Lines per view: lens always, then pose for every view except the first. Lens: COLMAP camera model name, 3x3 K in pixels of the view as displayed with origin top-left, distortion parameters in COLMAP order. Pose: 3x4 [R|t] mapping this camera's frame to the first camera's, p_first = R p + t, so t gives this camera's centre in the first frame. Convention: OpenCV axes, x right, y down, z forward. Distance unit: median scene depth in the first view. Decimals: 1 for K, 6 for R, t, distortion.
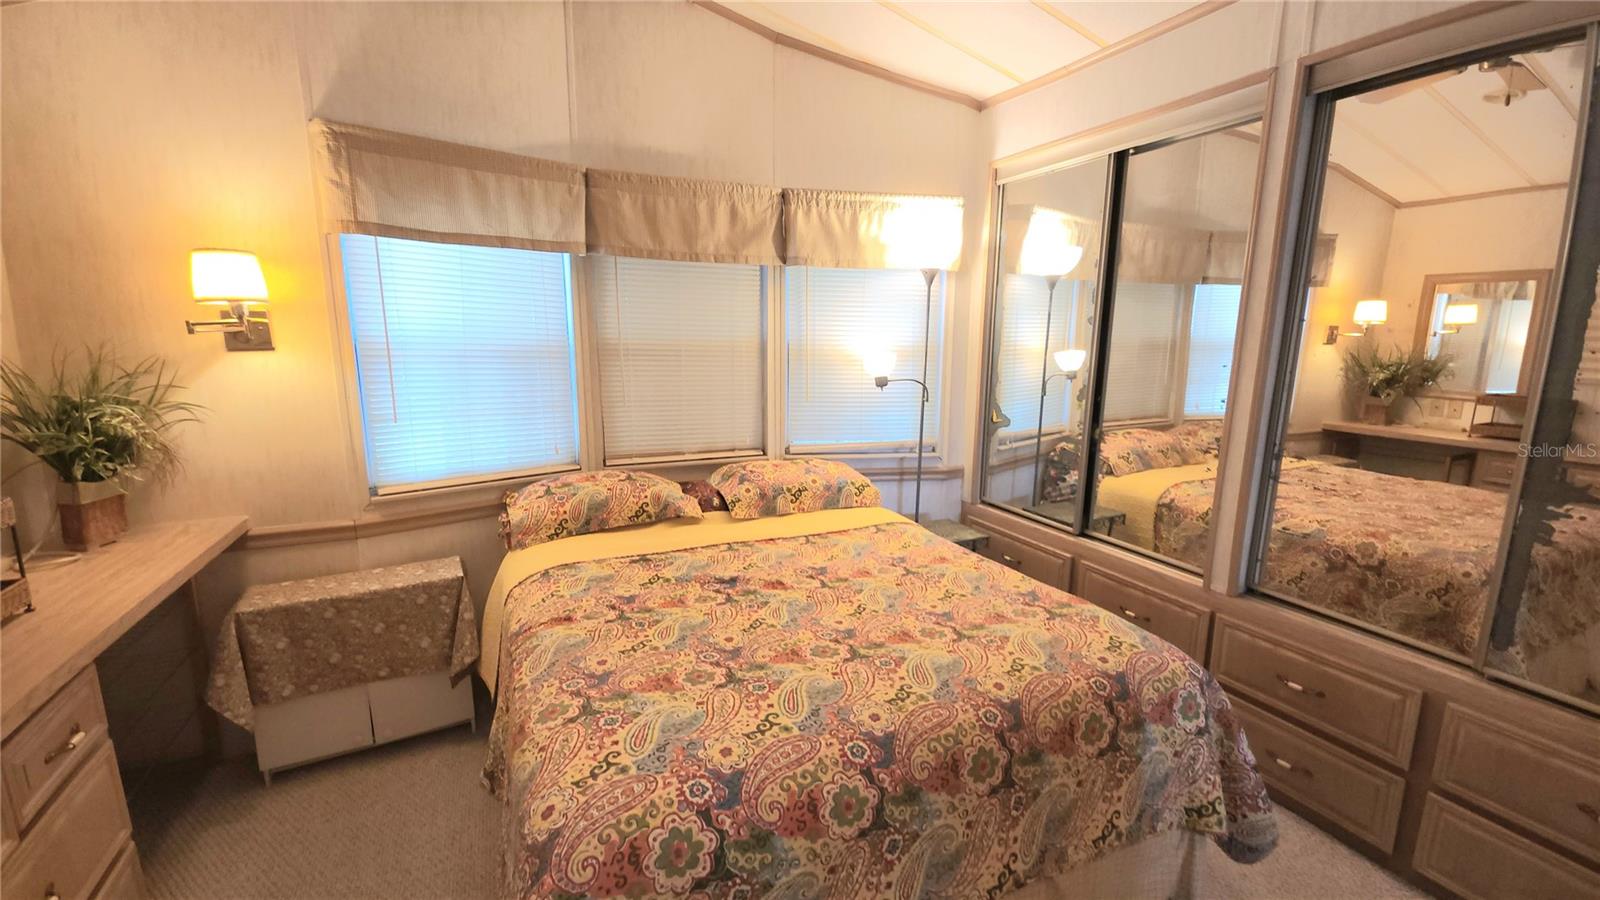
lens RADIAL K [[654.7, 0, 798.3], [0, 654.7, 449.7], [0, 0, 1]] dist [0.007801, -0.007829]
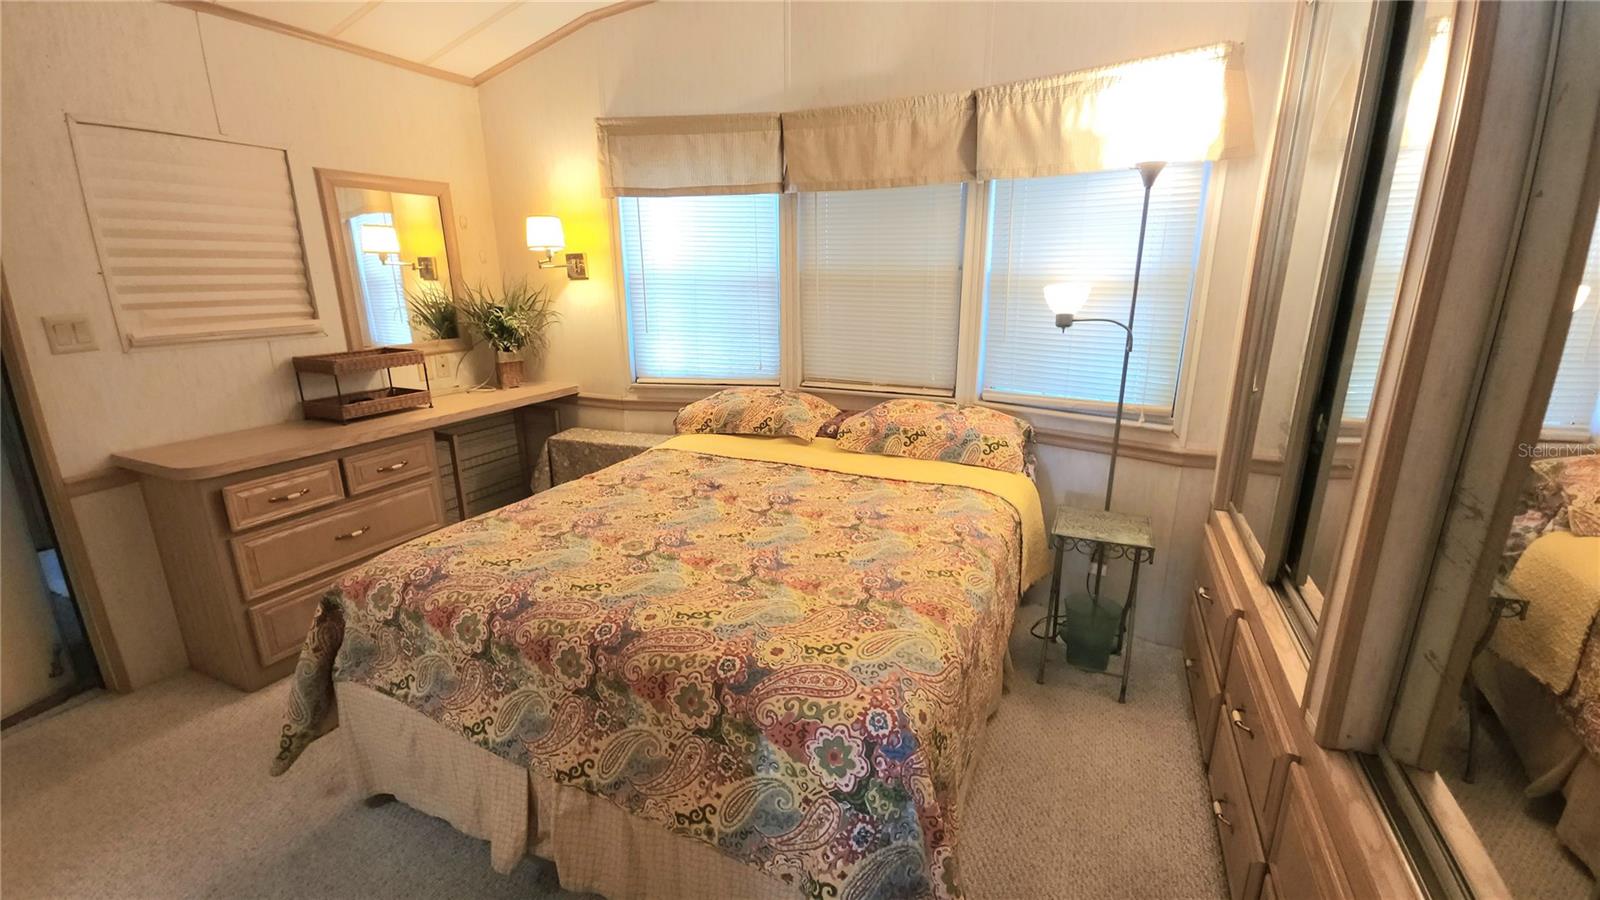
lens RADIAL K [[654.7, 0, 805.2], [0, 654.7, 451.4], [0, 0, 1]] dist [0.007801, -0.007829]
pose [[0.655156, 0.186609, -0.732085, 0.666713], [-0.121288, 0.982425, 0.141878, -0.030045], [0.745695, -0.004159, 0.666275, 0.306339]]
